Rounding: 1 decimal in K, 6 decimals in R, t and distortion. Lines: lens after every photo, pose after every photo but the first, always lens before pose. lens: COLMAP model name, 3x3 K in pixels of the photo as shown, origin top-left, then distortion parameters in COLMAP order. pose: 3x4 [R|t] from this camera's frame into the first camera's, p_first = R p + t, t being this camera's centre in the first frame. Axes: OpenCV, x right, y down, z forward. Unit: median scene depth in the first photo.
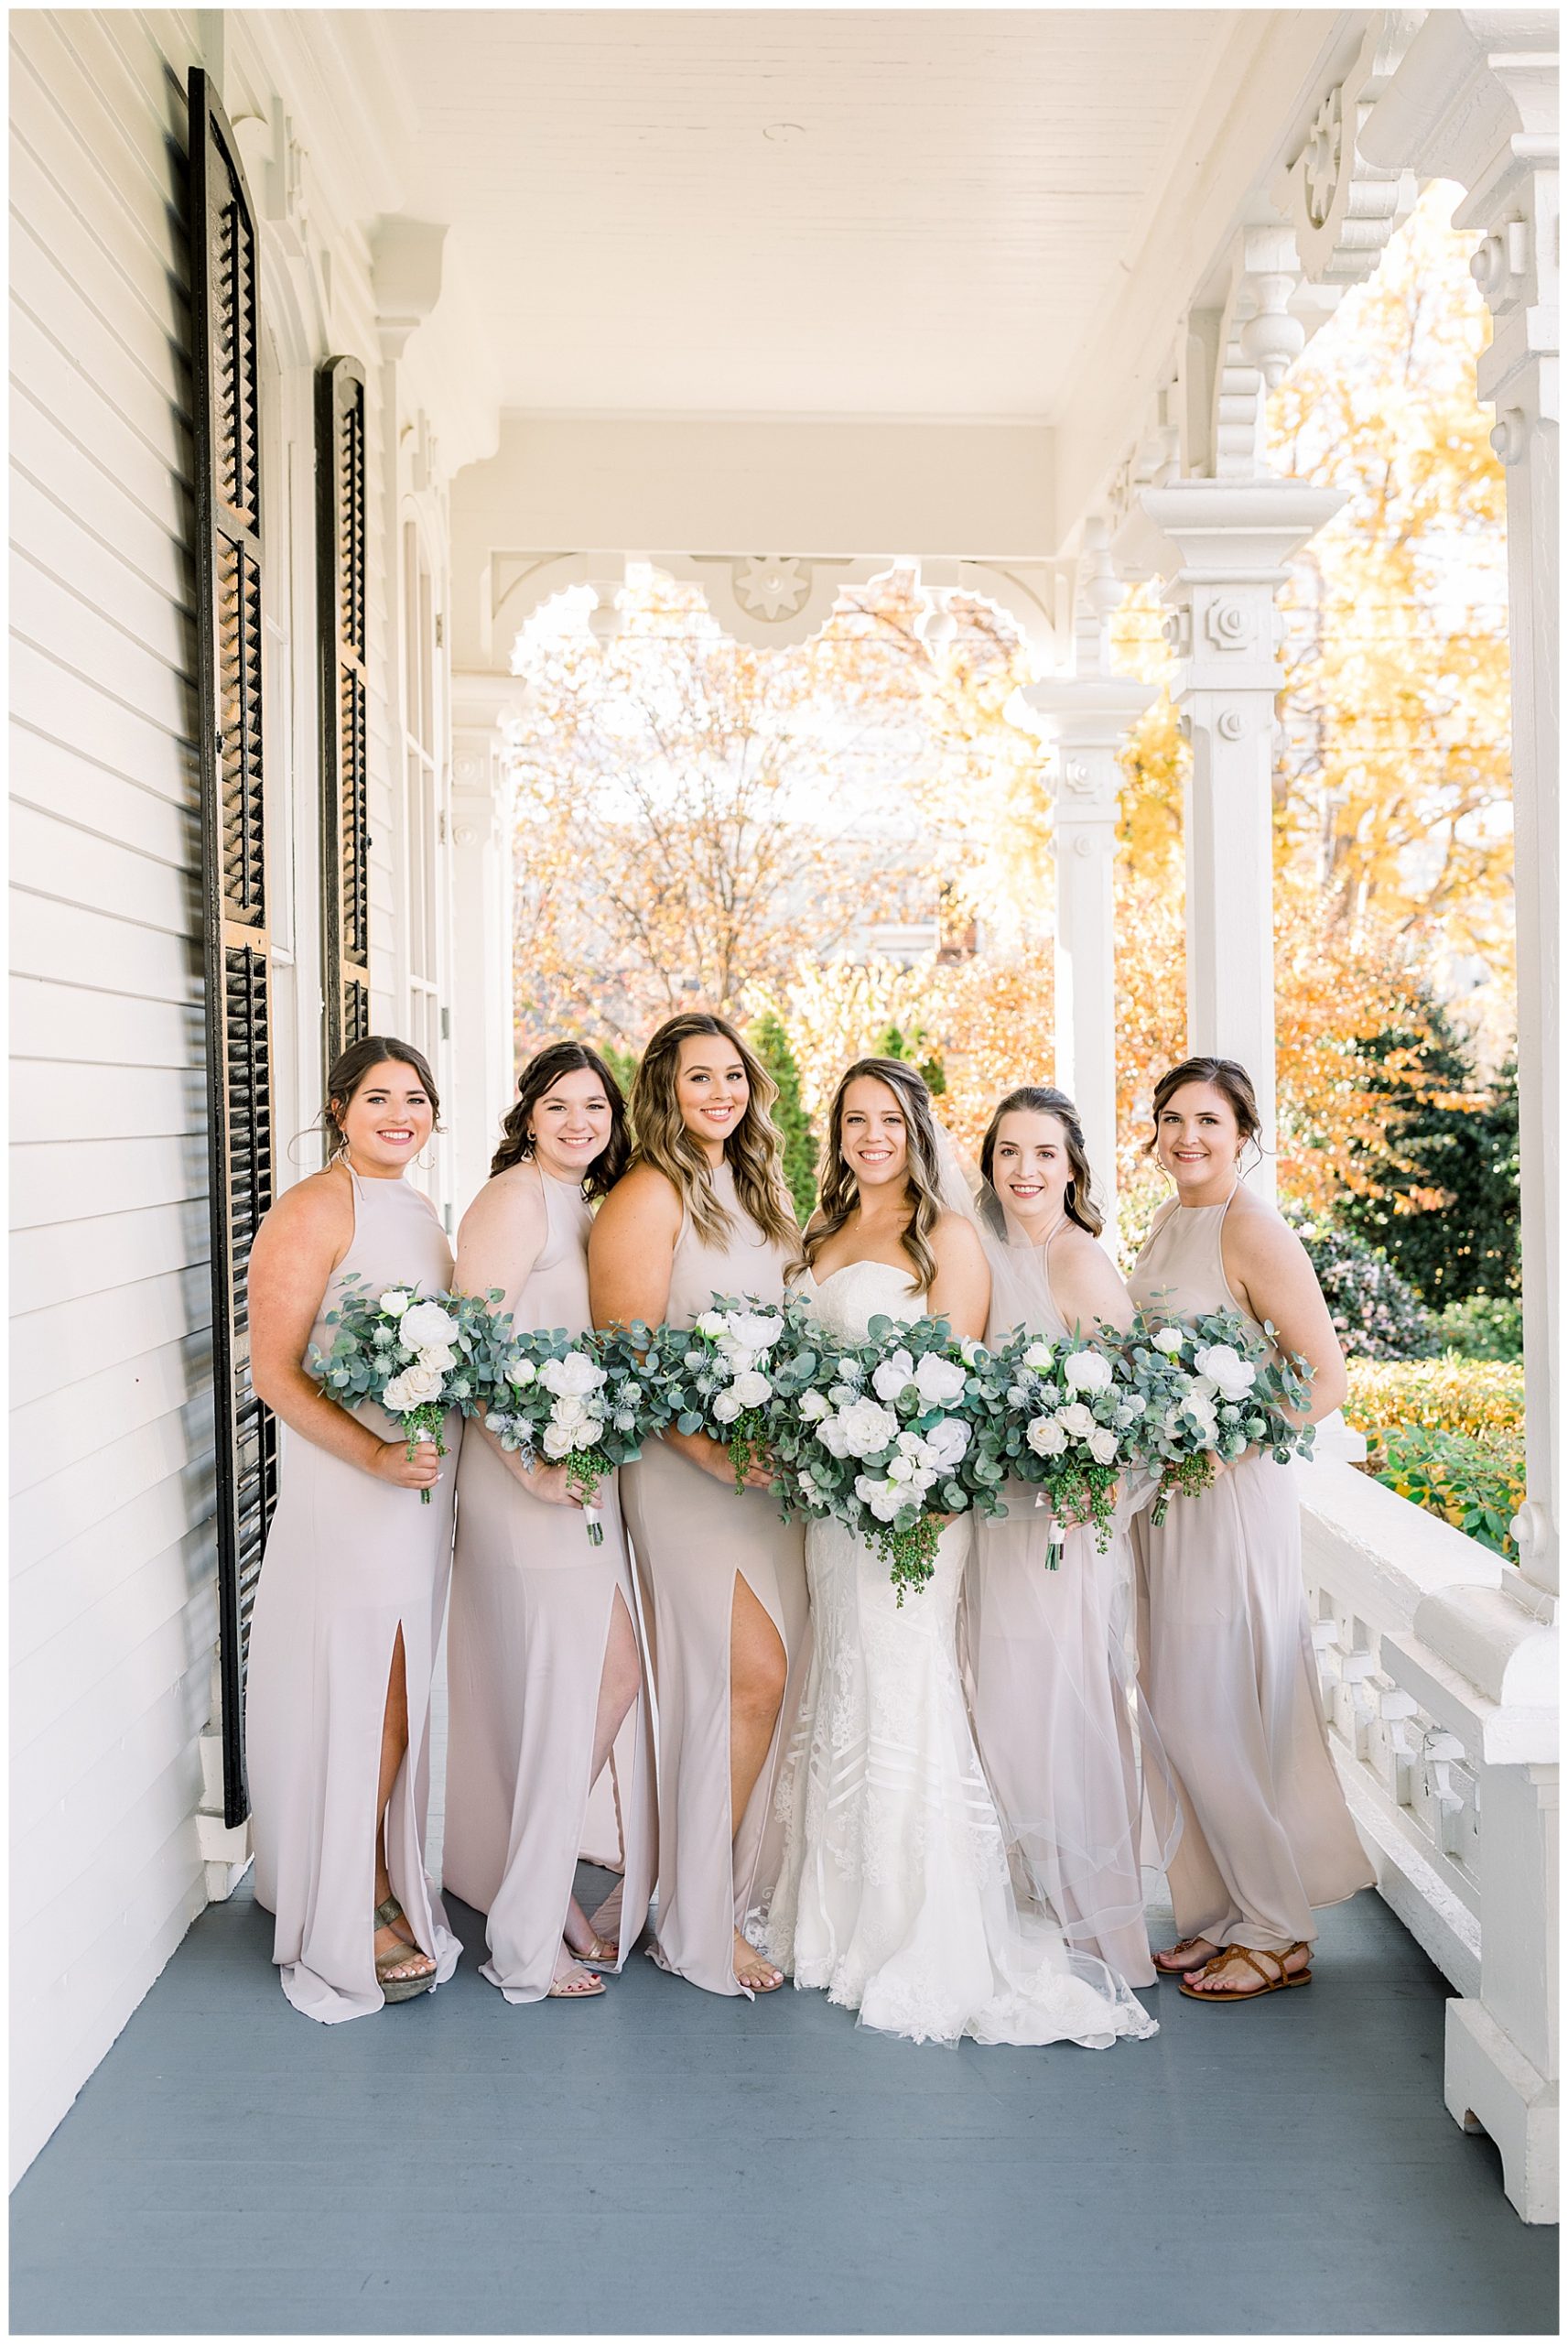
lens RADIAL K [[2389.8, 0, 761.1], [0, 2389.8, 1119.6], [0, 0, 1]] dist [0.019223, 0.000000]
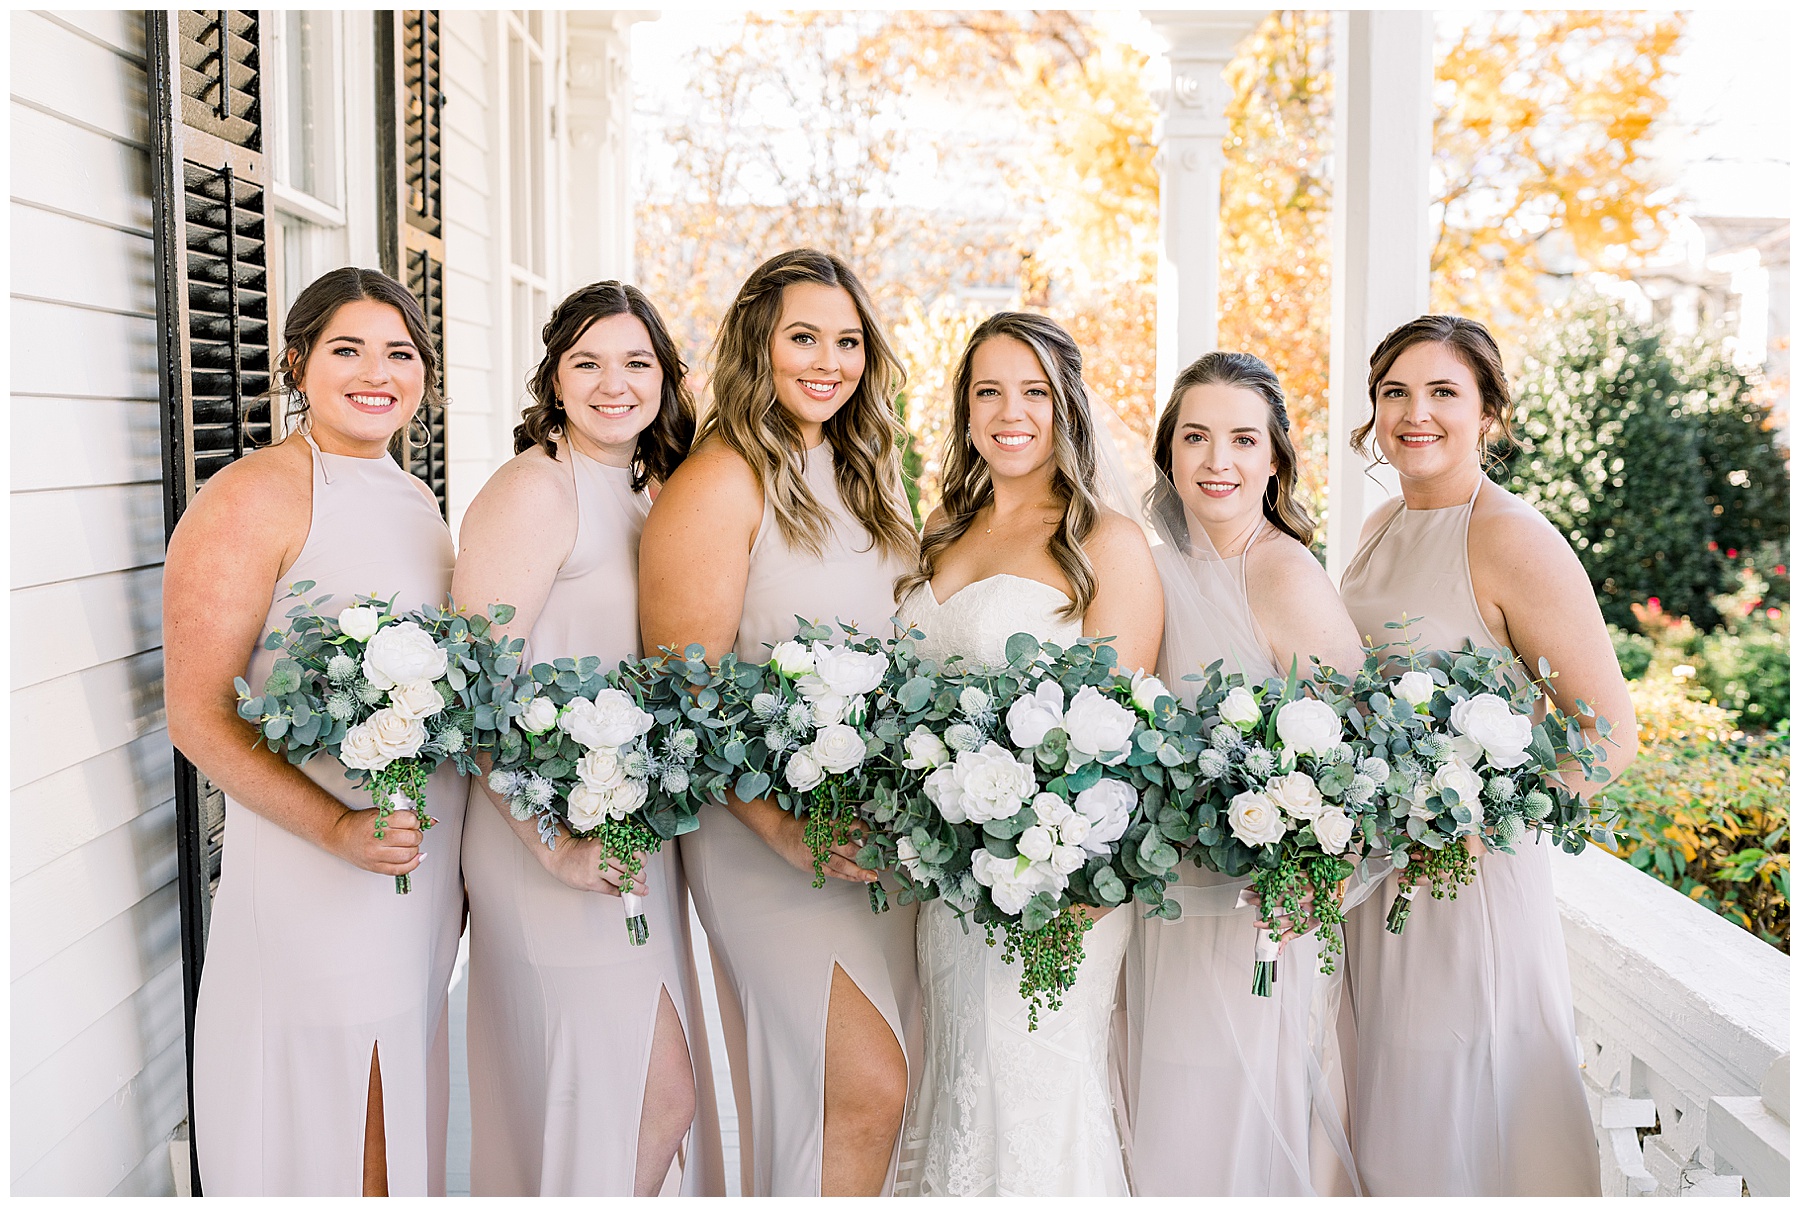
lens RADIAL K [[1835.4, 0, 926.3], [0, 1835.4, 525.4], [0, 0, 1]] dist [0.019223, 0.000000]
pose [[0.999472, 0.013416, 0.029598, 0.001745], [-0.014607, 0.999077, 0.040386, 0.016344], [-0.029029, -0.040797, 0.998746, 0.328166]]
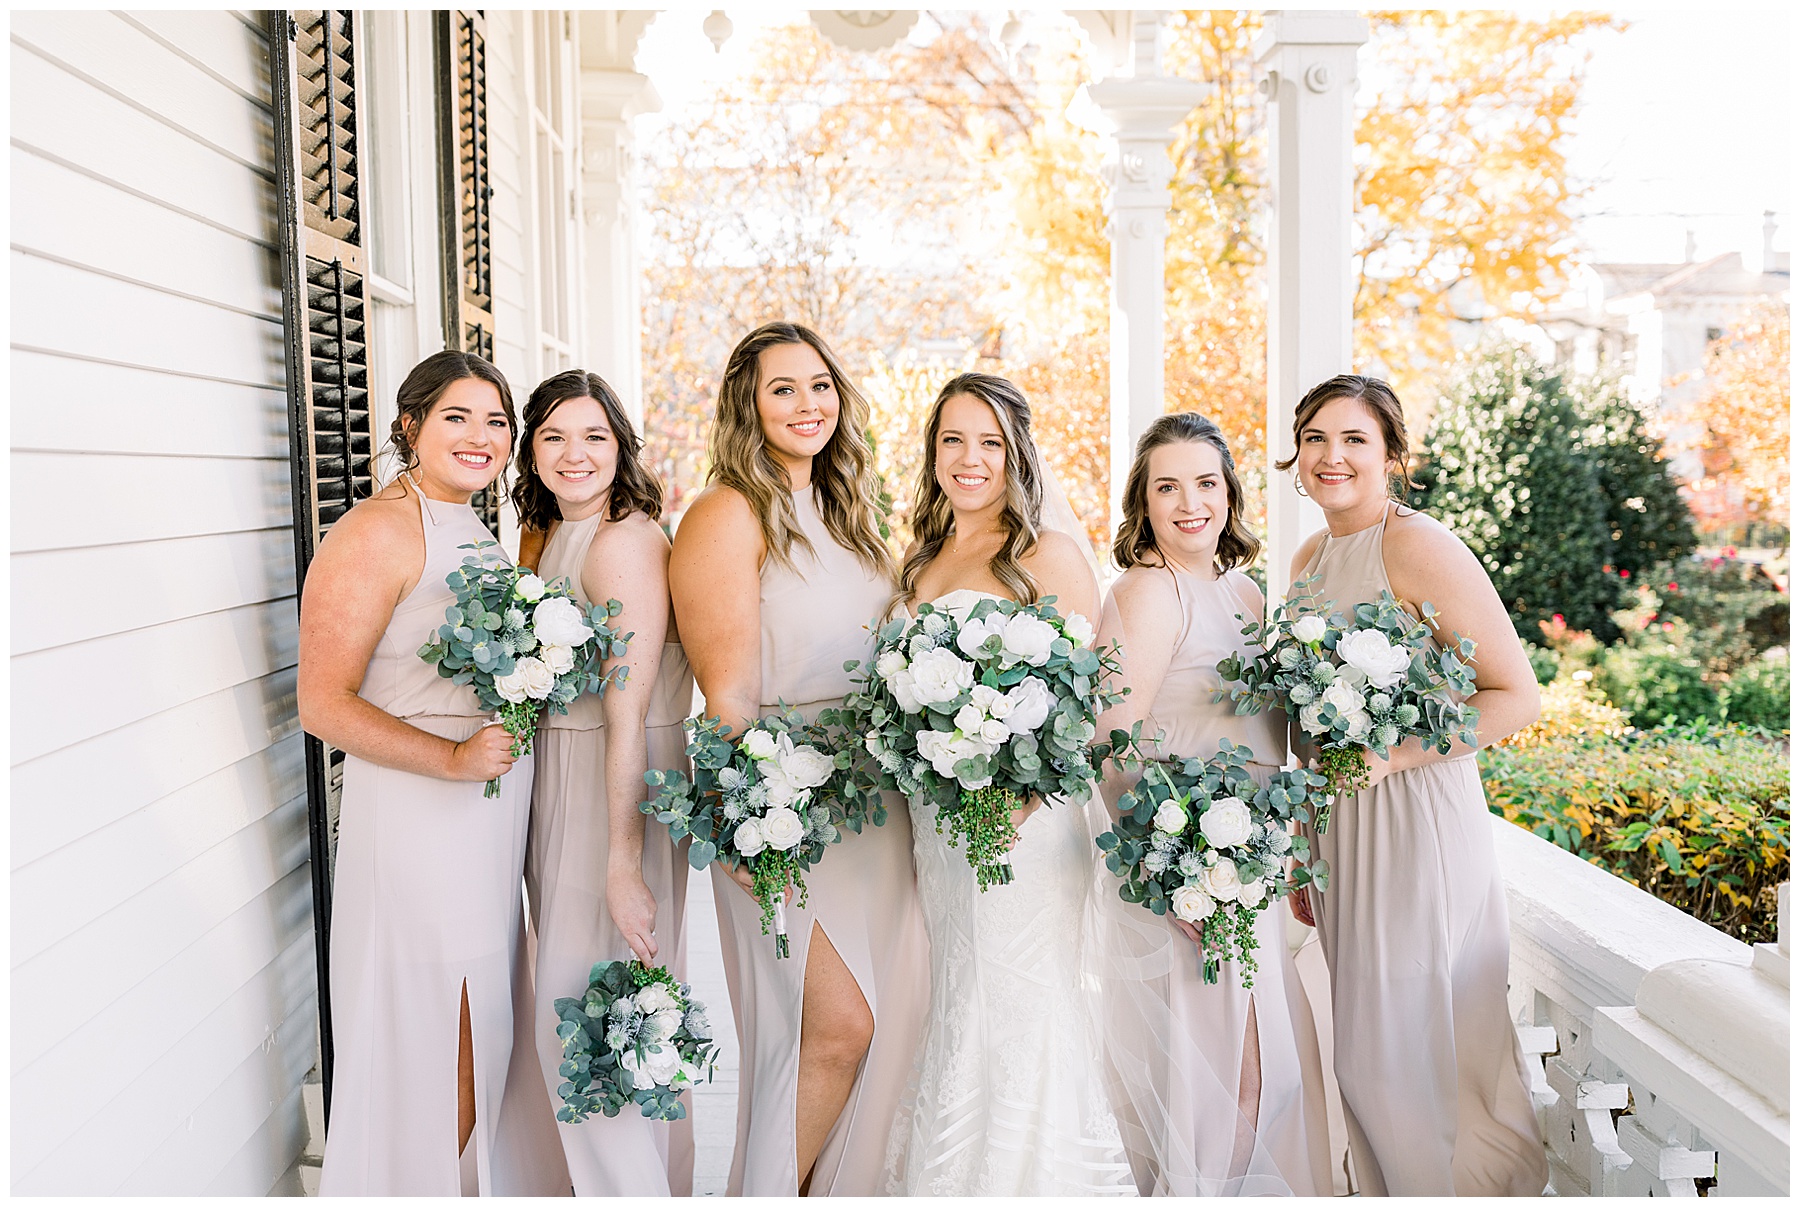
lens RADIAL K [[1715.3, 0, 900.8], [0, 1715.3, 561.5], [0, 0, 1]] dist [0.026258, 0.000000]
pose [[0.999230, -0.003587, 0.039081, -0.016937], [0.002008, 0.999183, 0.040359, 0.016714], [-0.039193, -0.040249, 0.998421, 0.270512]]
